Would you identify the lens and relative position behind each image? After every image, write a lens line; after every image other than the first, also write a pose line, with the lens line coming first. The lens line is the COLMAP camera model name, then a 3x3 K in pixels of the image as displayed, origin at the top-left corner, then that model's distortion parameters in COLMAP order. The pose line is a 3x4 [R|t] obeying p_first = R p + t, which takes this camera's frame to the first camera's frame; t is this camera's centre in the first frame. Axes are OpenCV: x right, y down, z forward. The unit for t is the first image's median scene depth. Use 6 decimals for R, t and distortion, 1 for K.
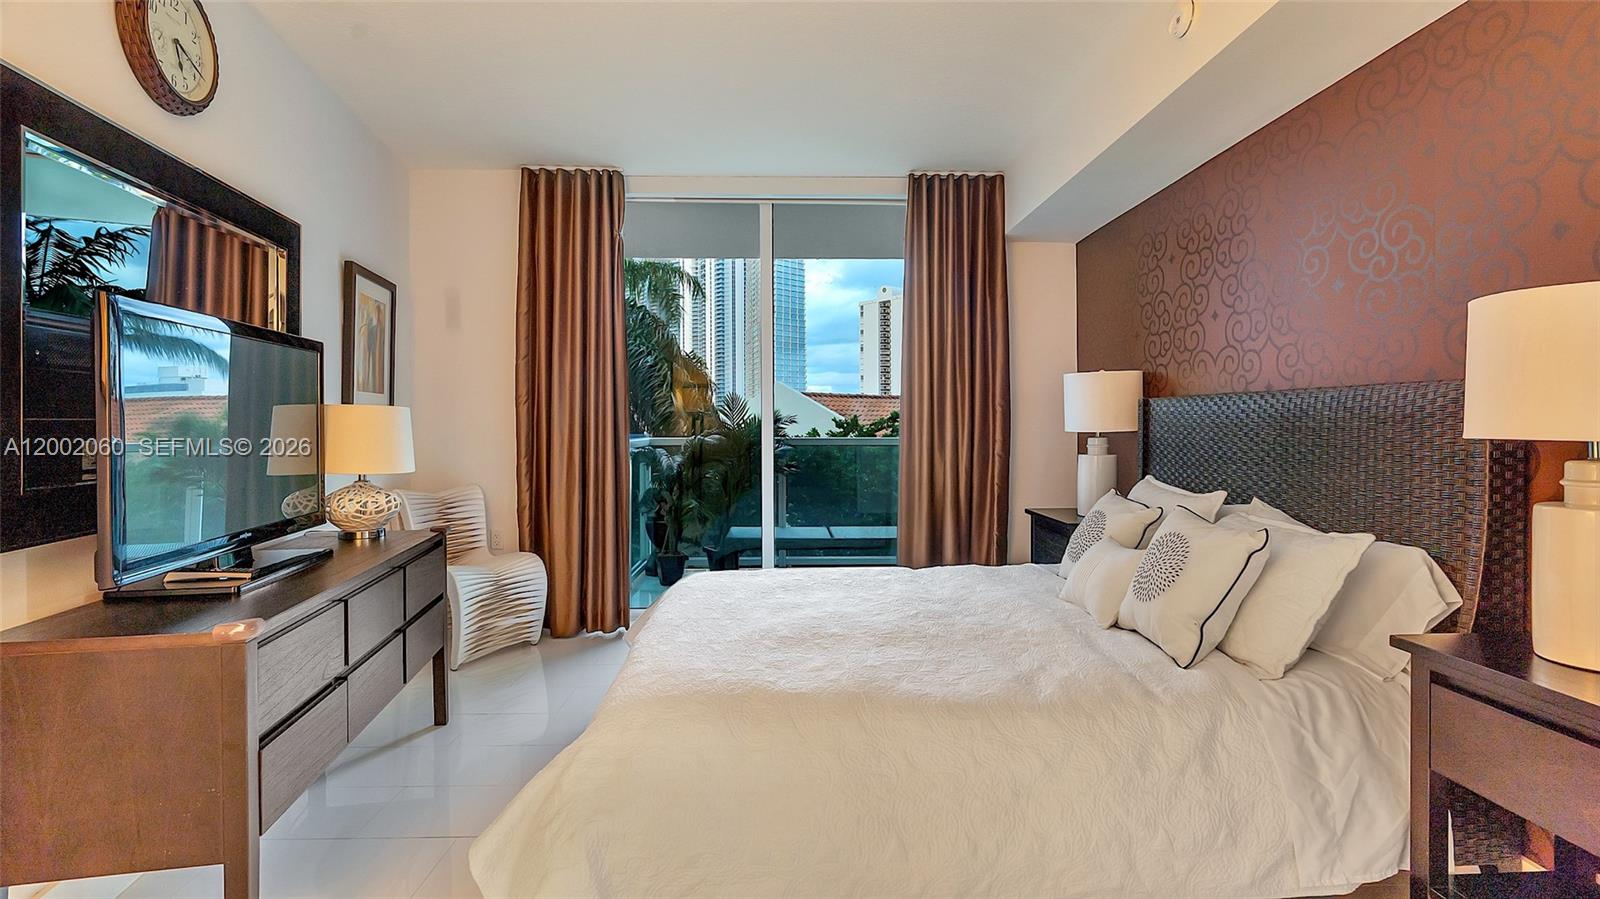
lens RADIAL K [[746.1, 0, 800.0], [0, 746.1, 449.5], [0, 0, 1]] dist [0.001267, 0.000531]
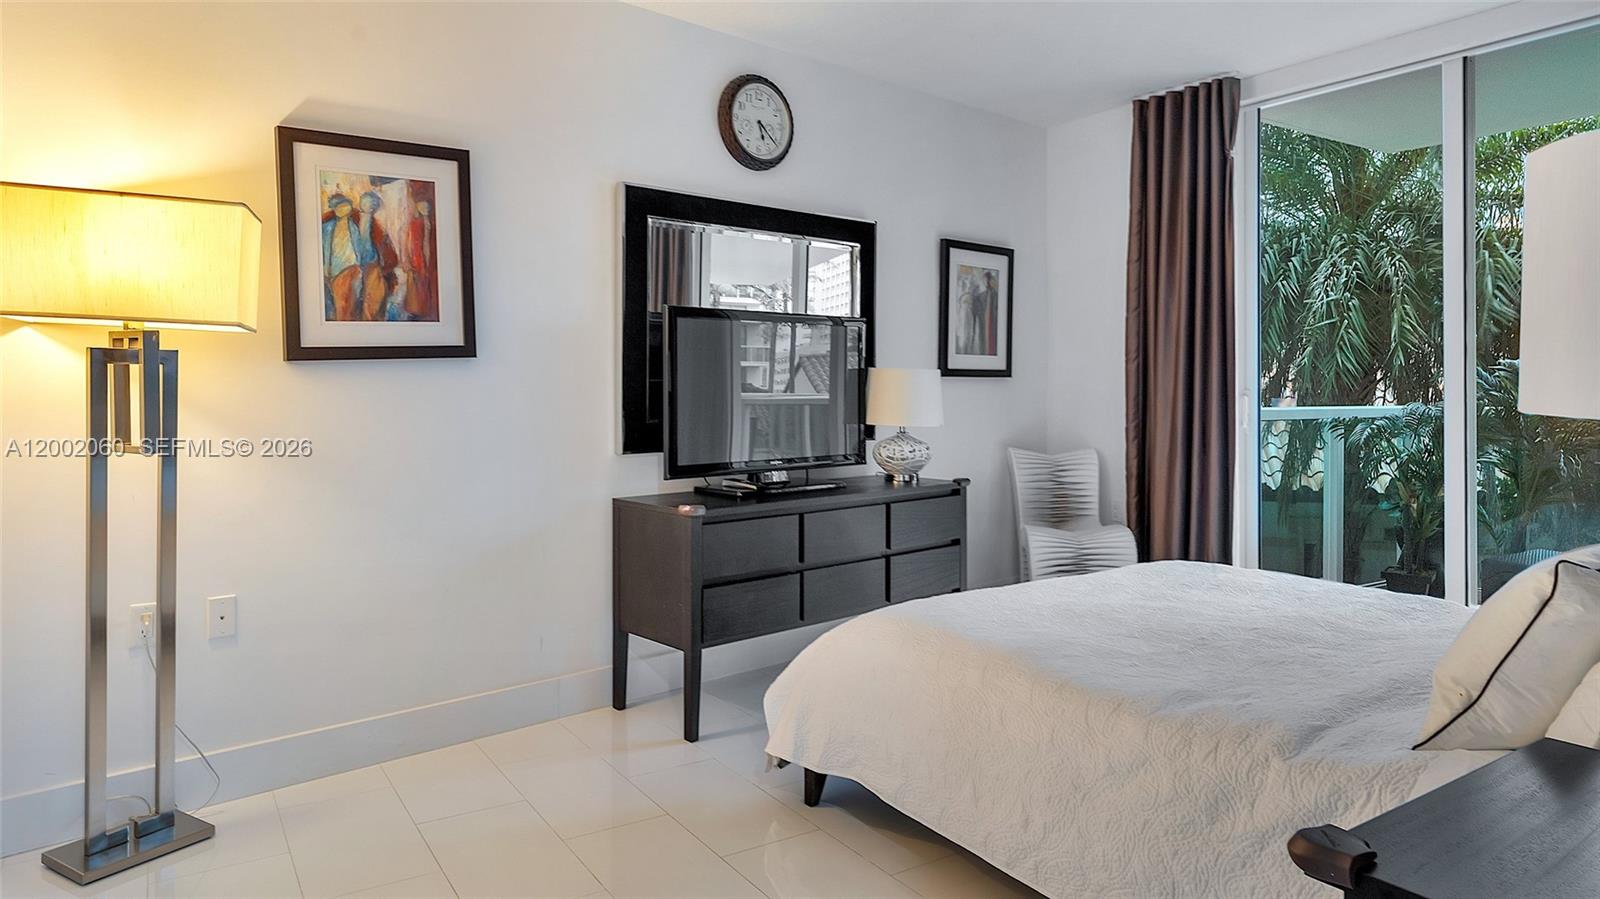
lens RADIAL K [[993.2, 0, 800.0], [0, 993.2, 449.5], [0, 0, 1]] dist [-0.007485, -0.000991]
pose [[0.520140, 0.057072, -0.852172, 0.604504], [-0.030942, 0.998369, 0.047977, -0.001427], [0.853520, 0.001413, 0.521057, 0.038359]]
